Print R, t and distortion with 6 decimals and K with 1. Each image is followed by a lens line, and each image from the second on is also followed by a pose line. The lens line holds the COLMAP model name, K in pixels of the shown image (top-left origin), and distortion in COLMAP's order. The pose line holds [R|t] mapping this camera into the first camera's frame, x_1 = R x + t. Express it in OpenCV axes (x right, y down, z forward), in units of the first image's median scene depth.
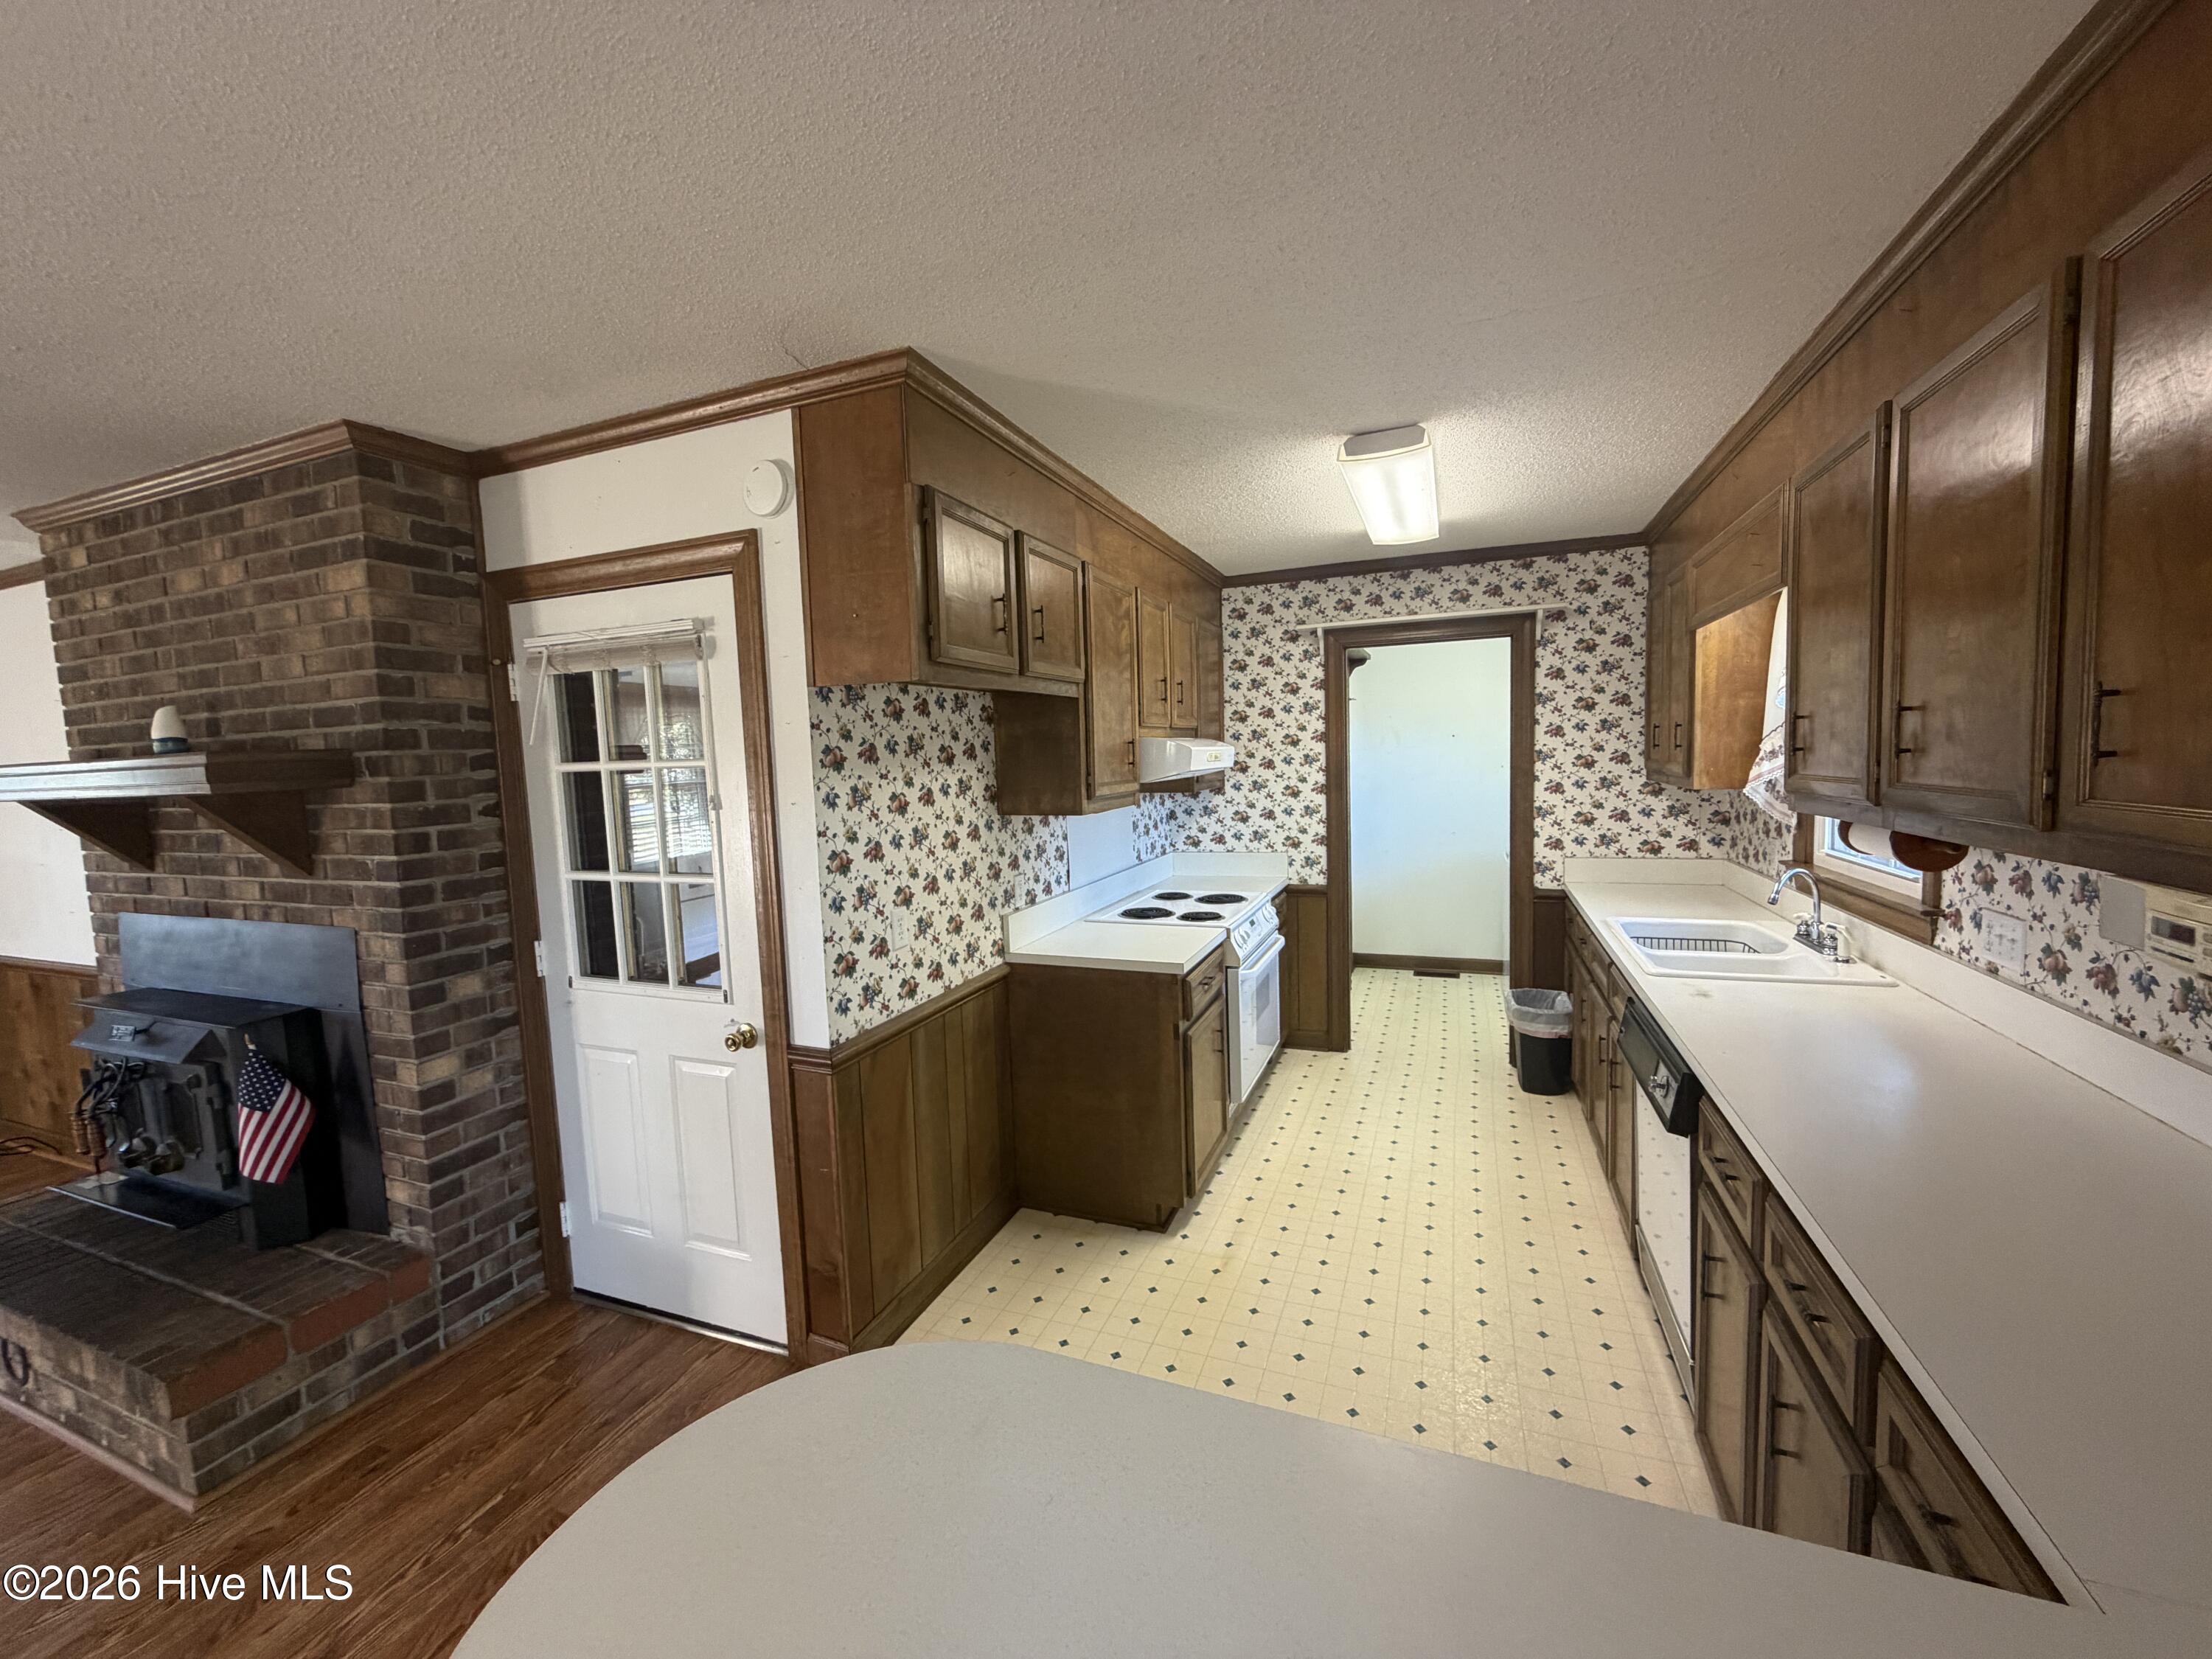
lens RADIAL K [[883.8, 0, 1096.0], [0, 883.8, 824.7], [0, 0, 1]] dist [0.001074, 0.000086]
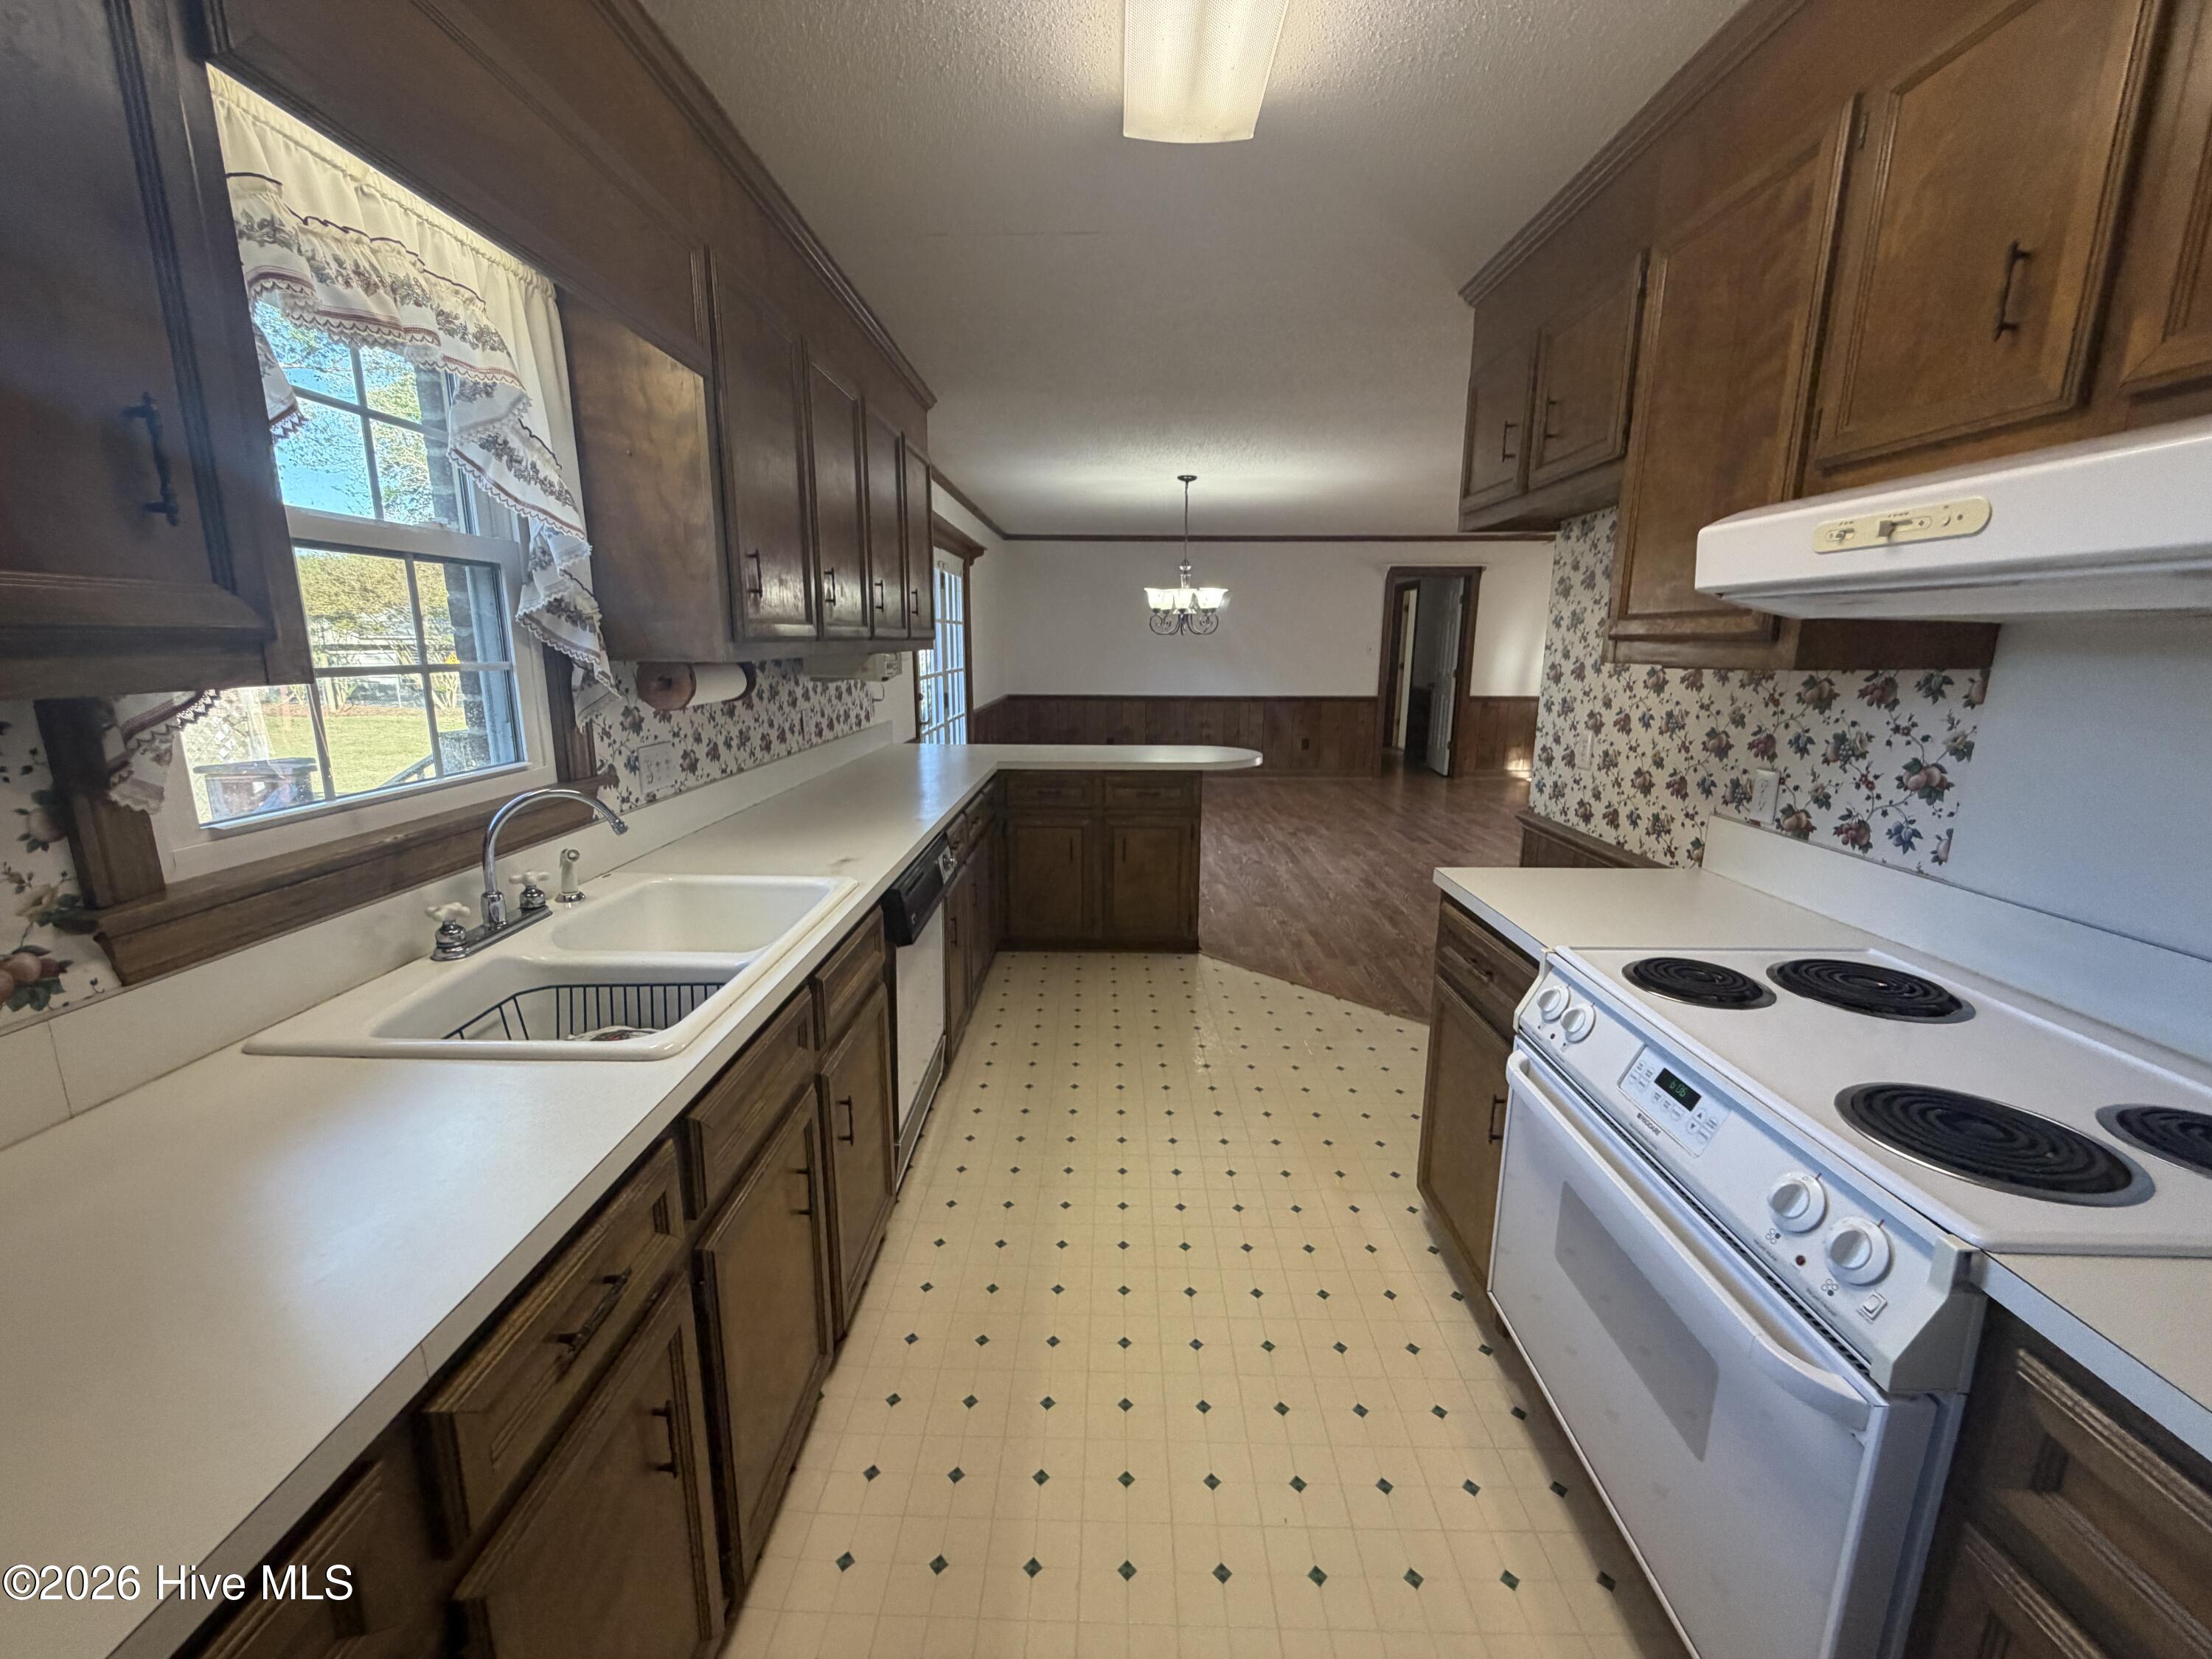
lens RADIAL K [[883.8, 0, 1103.4], [0, 883.8, 829.7], [0, 0, 1]] dist [0.001074, 0.000086]
pose [[-0.931329, 0.106419, -0.348282, 0.630016], [-0.000121, 0.956262, 0.292512, -0.091625], [0.364178, 0.272467, -0.890582, 1.597642]]
